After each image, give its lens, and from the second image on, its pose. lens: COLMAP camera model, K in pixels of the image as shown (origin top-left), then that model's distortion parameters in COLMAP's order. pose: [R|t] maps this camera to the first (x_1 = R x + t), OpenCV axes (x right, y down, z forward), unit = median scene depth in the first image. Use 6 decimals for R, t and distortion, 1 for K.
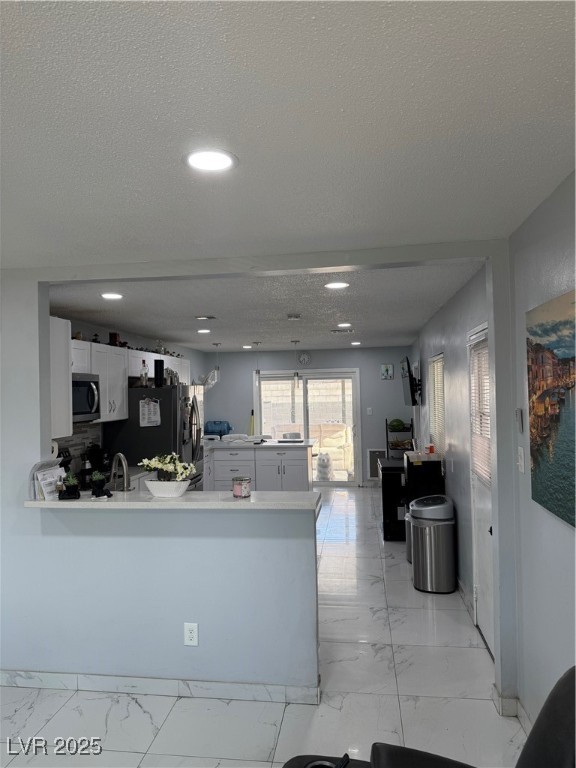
lens RADIAL K [[538.6, 0, 281.4], [0, 538.6, 380.4], [0, 0, 1]] dist [0.058615, -0.075579]
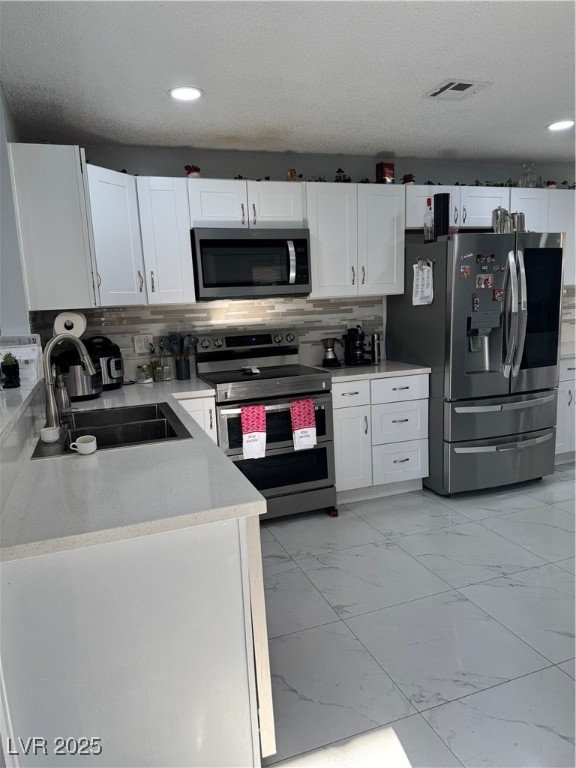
lens RADIAL K [[538.6, 0, 281.3], [0, 538.6, 385.3], [0, 0, 1]] dist [0.058615, -0.075579]
pose [[0.469440, 0.138657, -0.872009, 0.163869], [0.050888, 0.981703, 0.183495, 0.033632], [0.881497, -0.130515, 0.453795, 0.350927]]
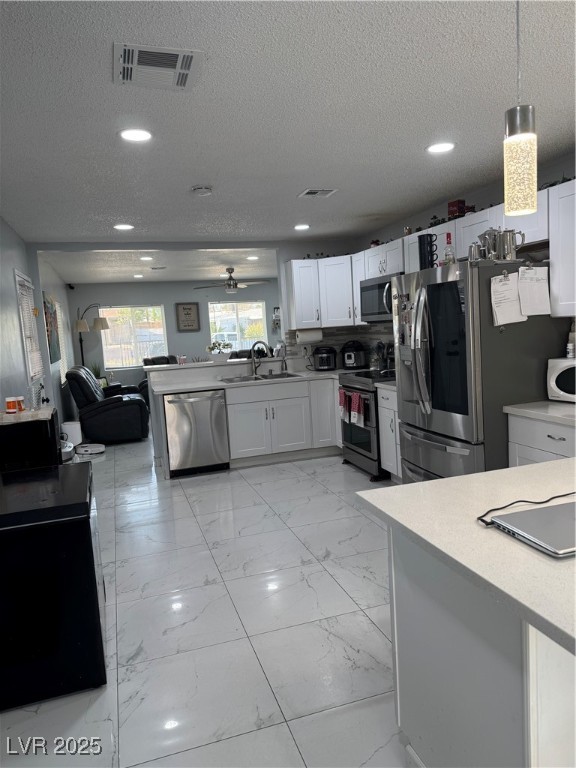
lens RADIAL K [[538.6, 0, 288.7], [0, 538.6, 378.4], [0, 0, 1]] dist [0.058615, -0.075579]
pose [[-0.895082, 0.127278, -0.427350, 0.149821], [0.095788, 0.990906, 0.094496, 0.037354], [0.435491, 0.043647, -0.899134, 1.006264]]
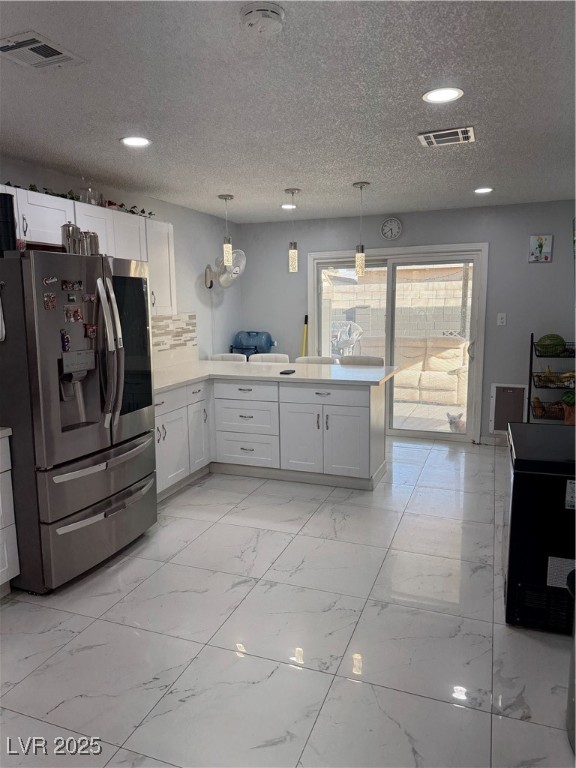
lens RADIAL K [[538.6, 0, 286.3], [0, 538.6, 385.6], [0, 0, 1]] dist [0.058615, -0.075579]
pose [[0.975178, 0.043786, -0.217049, 0.069754], [-0.003997, 0.983574, 0.180461, 0.023248], [0.221386, -0.175114, 0.959335, 0.388208]]
